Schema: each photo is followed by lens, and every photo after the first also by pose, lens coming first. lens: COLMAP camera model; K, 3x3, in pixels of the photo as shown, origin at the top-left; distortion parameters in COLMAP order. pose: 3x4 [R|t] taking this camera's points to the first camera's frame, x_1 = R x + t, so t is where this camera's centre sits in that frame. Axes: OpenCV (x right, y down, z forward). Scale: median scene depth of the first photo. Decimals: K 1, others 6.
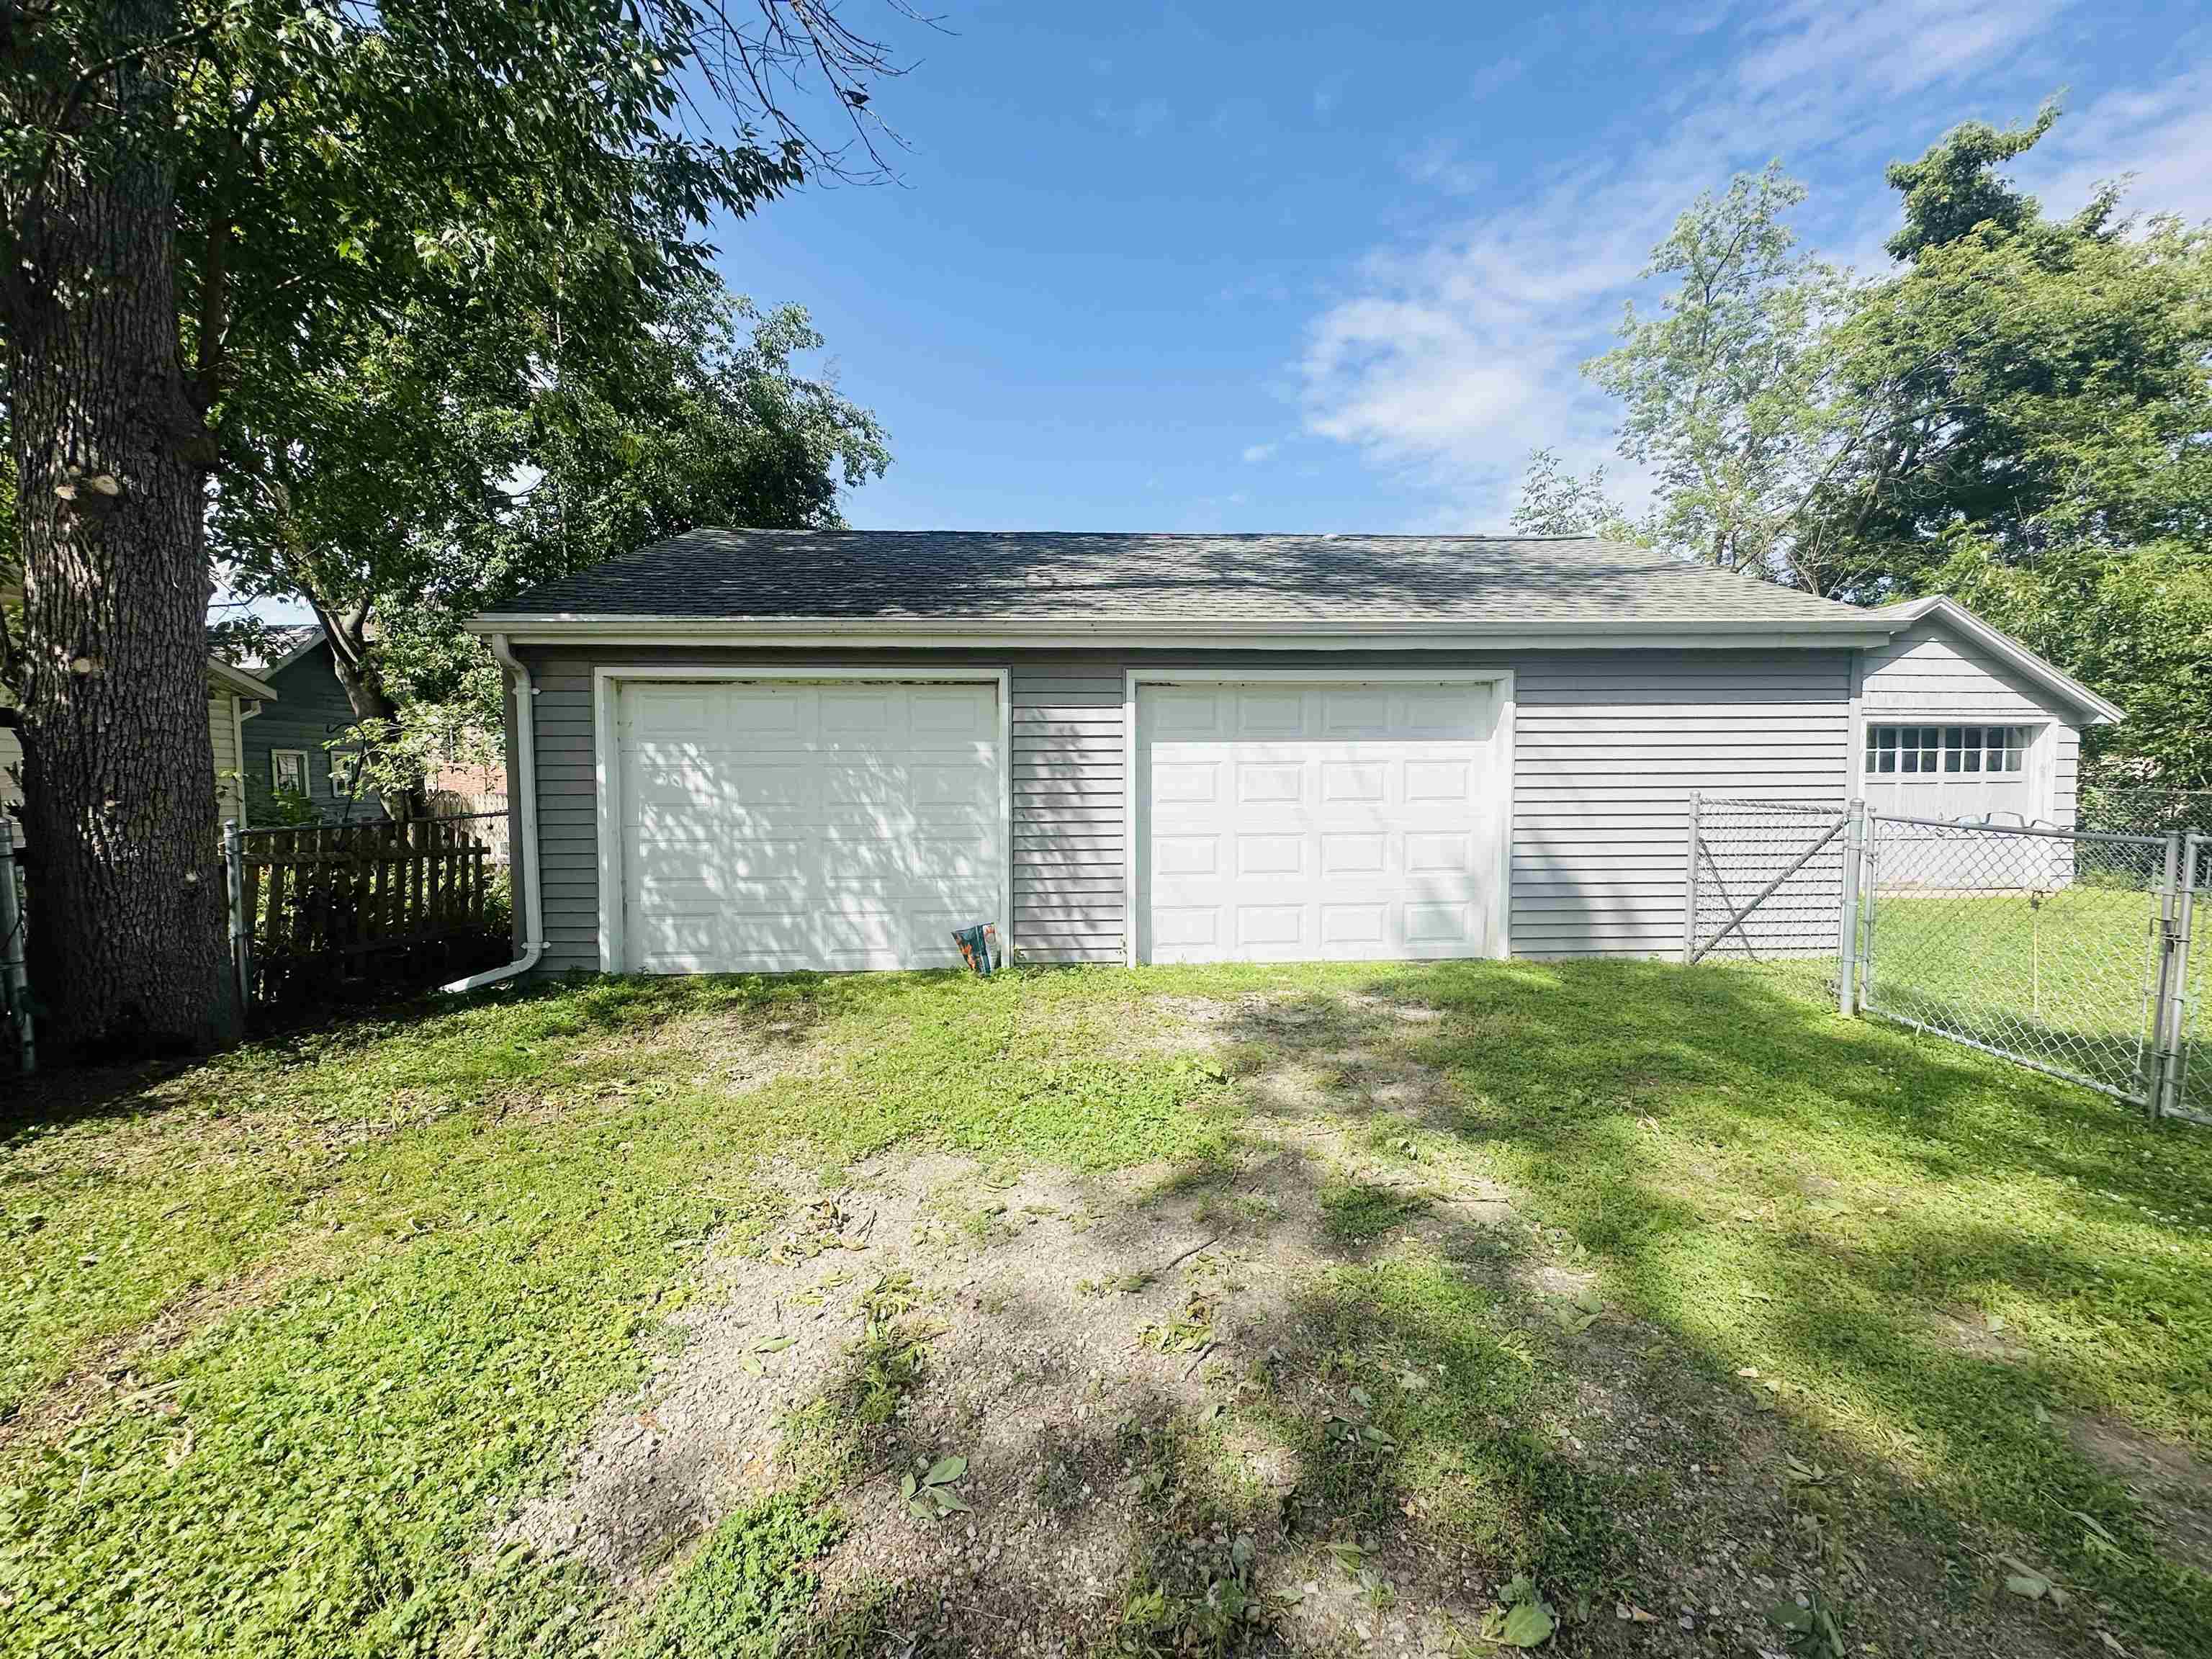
lens RADIAL K [[892.1, 0, 1096.1], [0, 892.1, 821.1], [0, 0, 1]] dist [-0.002757, 0.001614]
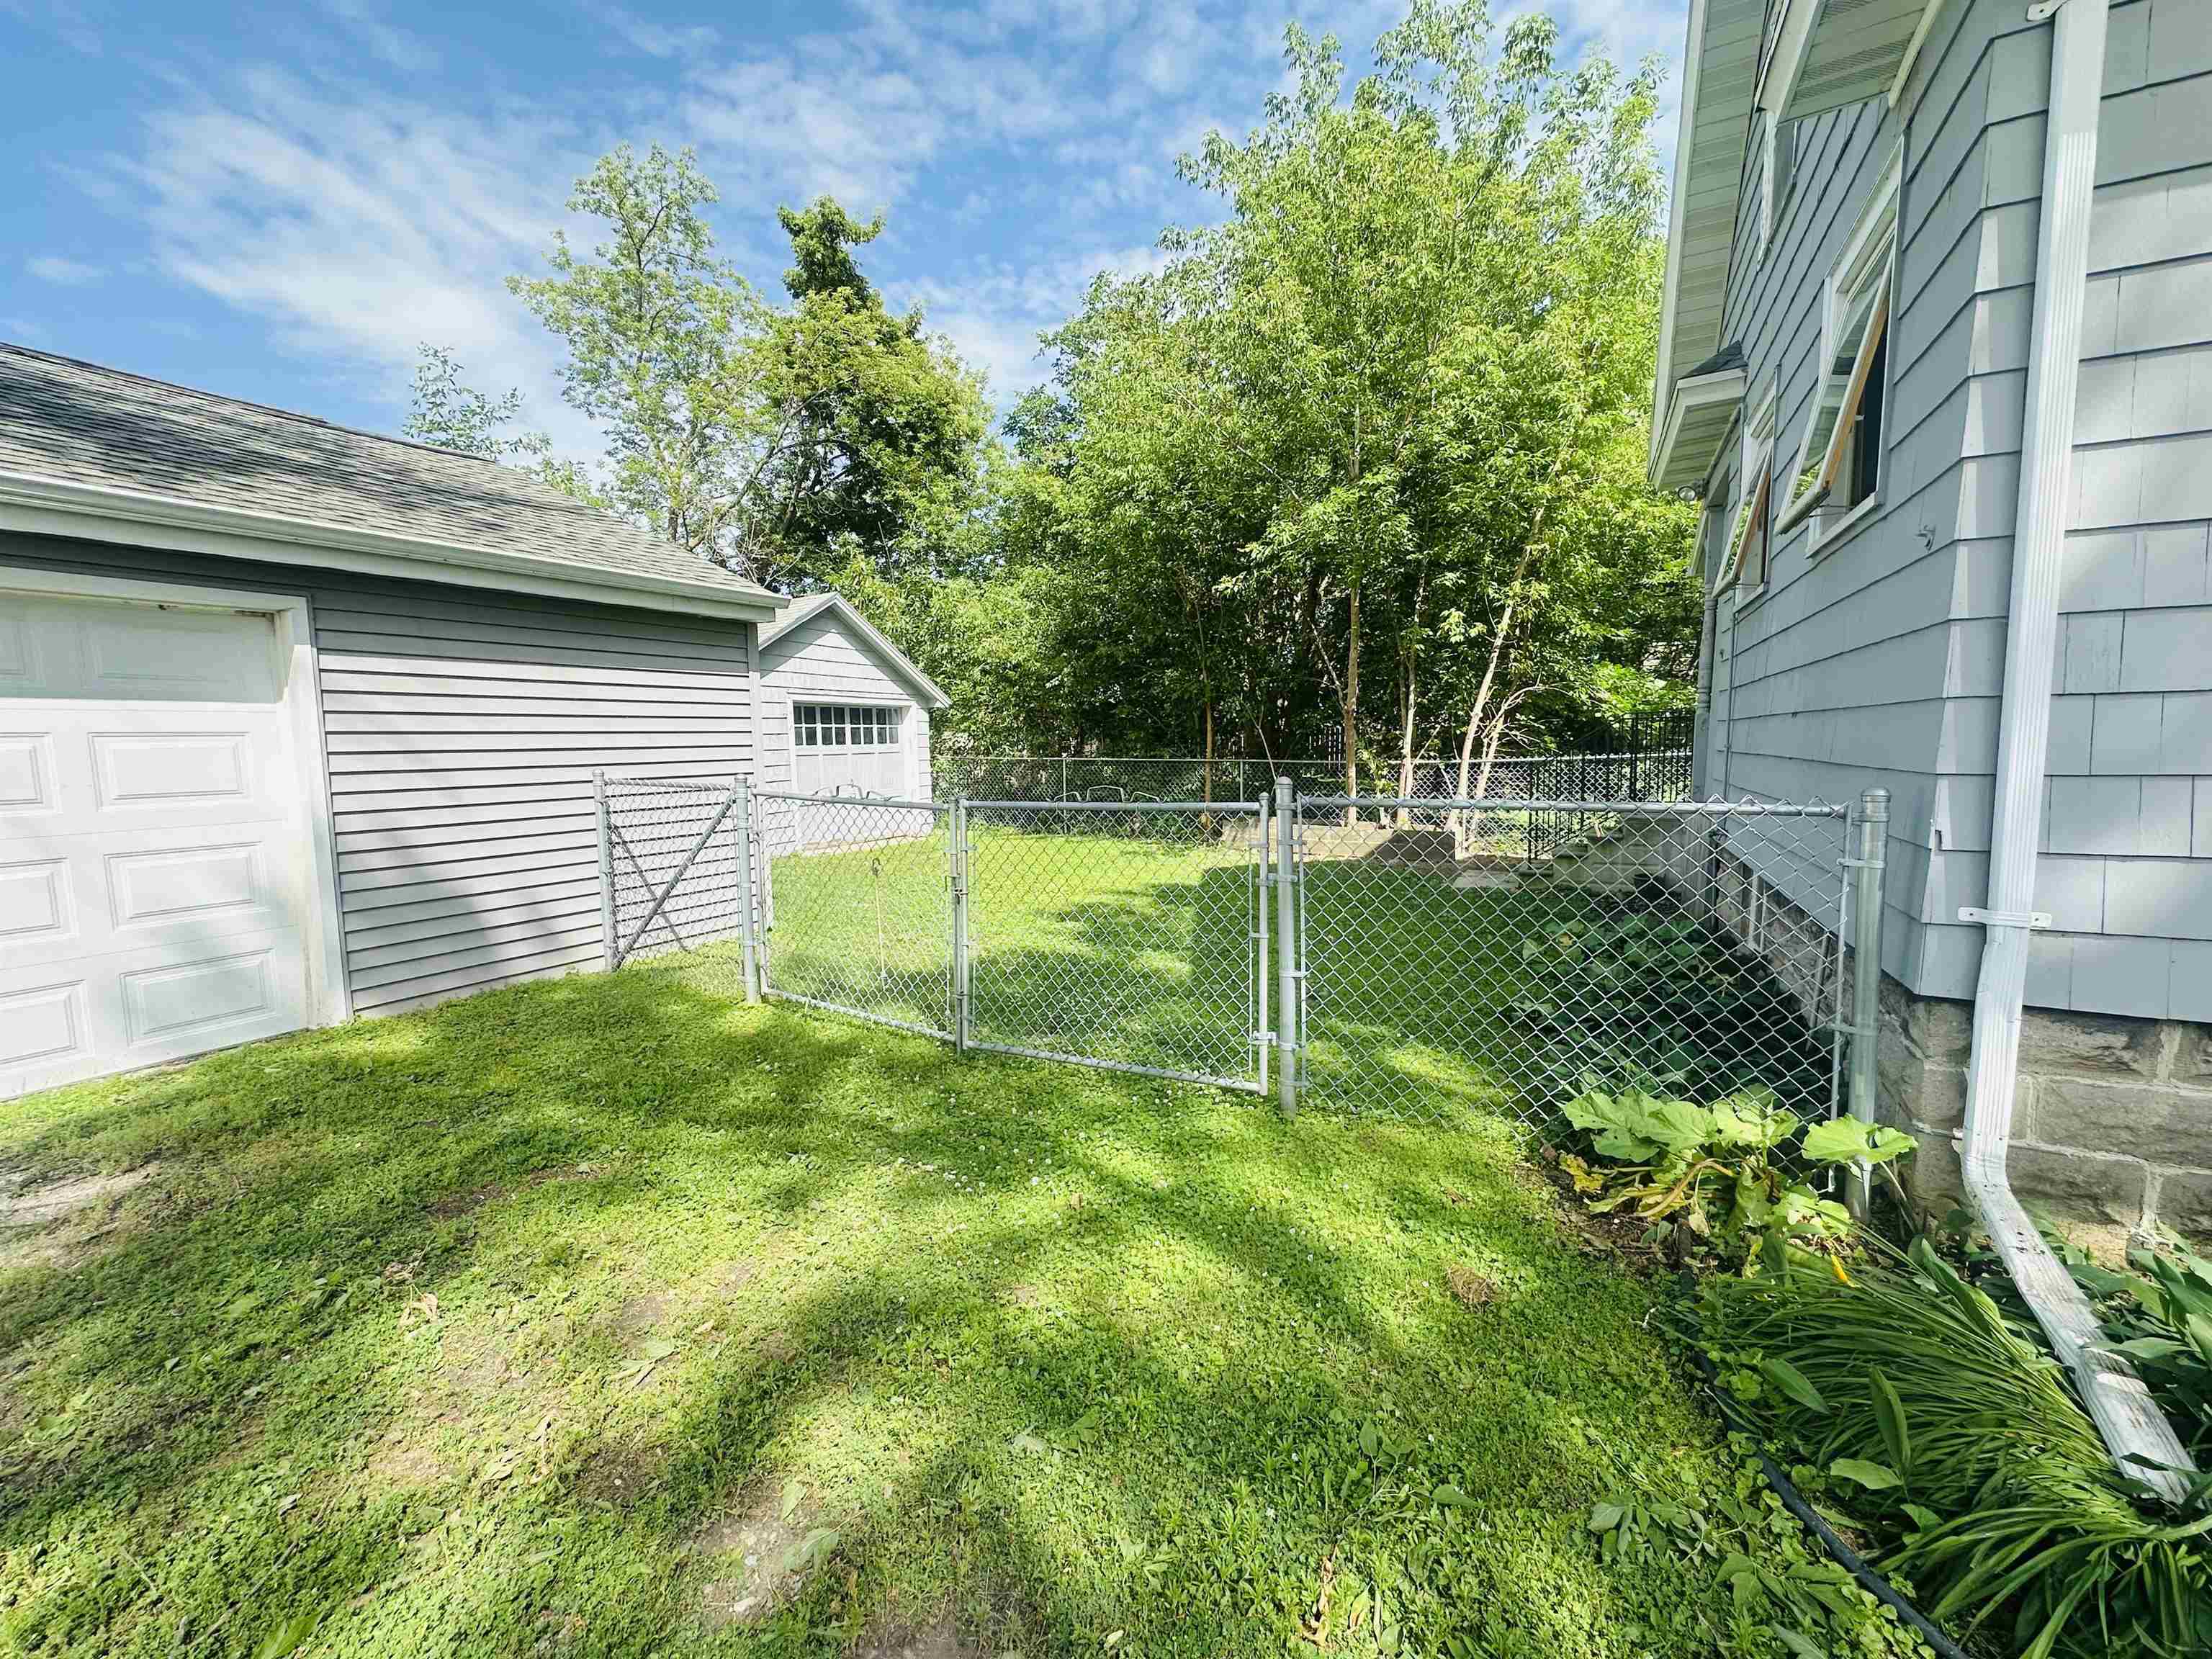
lens RADIAL K [[892.1, 0, 1109.6], [0, 892.1, 814.8], [0, 0, 1]] dist [-0.002757, 0.001614]
pose [[0.527290, -0.075215, 0.846350, 0.122553], [0.058331, 0.996929, 0.052256, -0.004033], [-0.847681, 0.021815, 0.530058, 0.081643]]
